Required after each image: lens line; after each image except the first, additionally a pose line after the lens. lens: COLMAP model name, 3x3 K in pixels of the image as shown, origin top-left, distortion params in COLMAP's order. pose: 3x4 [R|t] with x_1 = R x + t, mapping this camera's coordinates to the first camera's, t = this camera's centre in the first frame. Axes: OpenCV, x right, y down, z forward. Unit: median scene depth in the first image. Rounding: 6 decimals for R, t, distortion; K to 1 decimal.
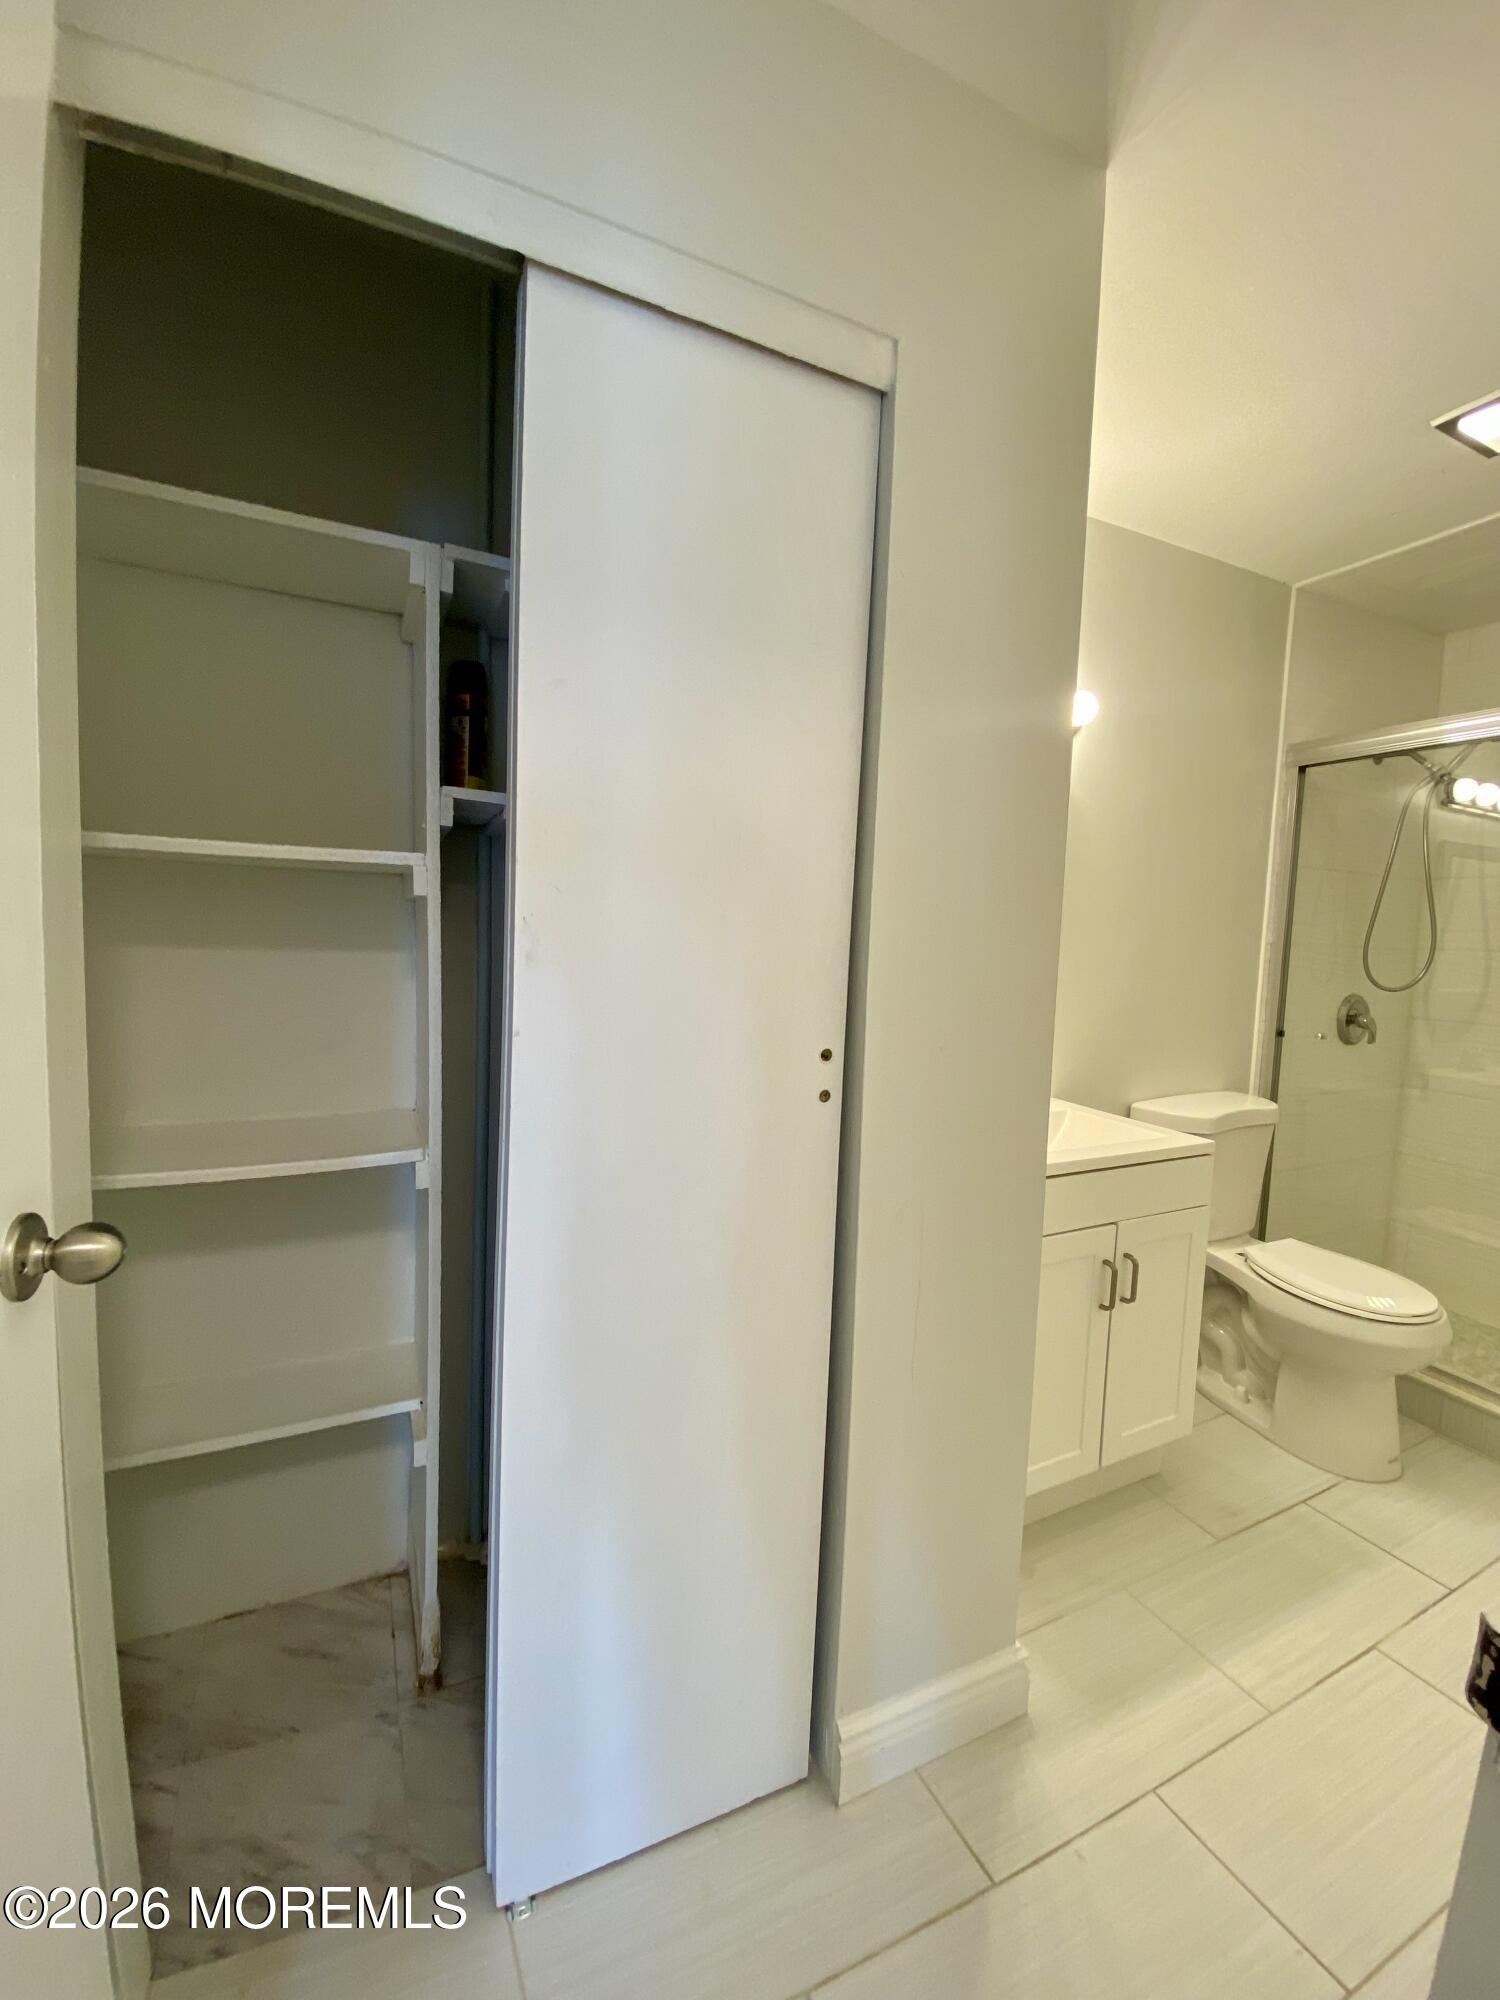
lens RADIAL K [[809.5, 0, 736.0], [0, 809.5, 989.1], [0, 0, 1]] dist [0.001160, -0.011551]
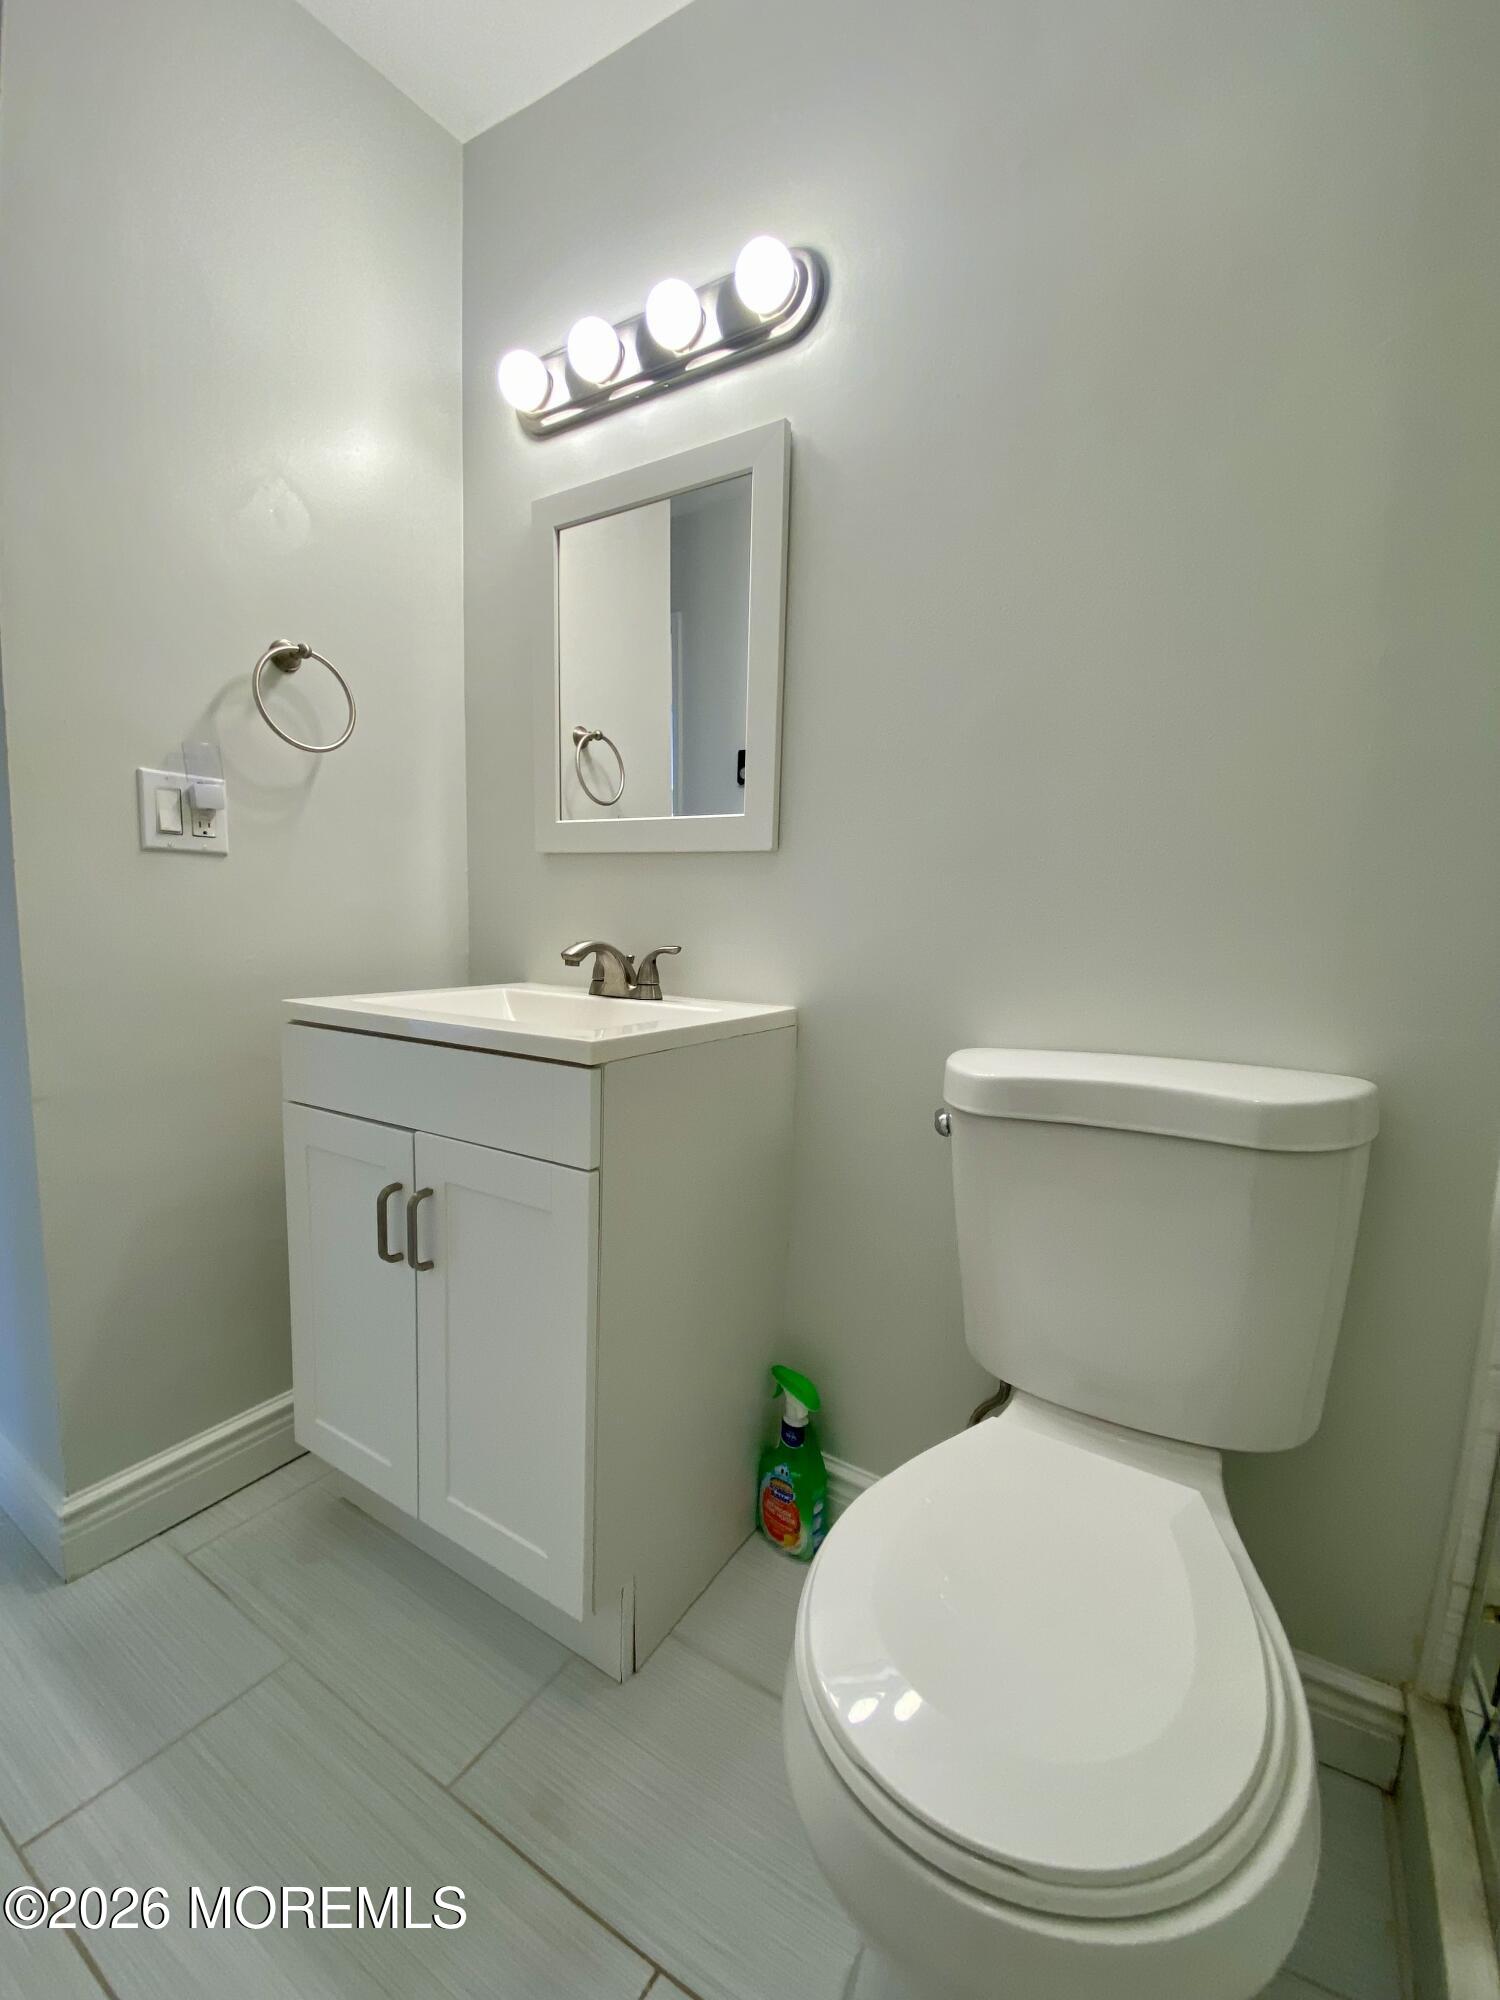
lens RADIAL K [[809.5, 0, 745.3], [0, 809.5, 1010.3], [0, 0, 1]] dist [0.001160, -0.011551]
pose [[0.544547, 0.079586, -0.834946, 1.193601], [-0.078635, 0.995948, 0.043647, 0.161231], [0.835036, 0.041888, 0.548599, 0.931627]]
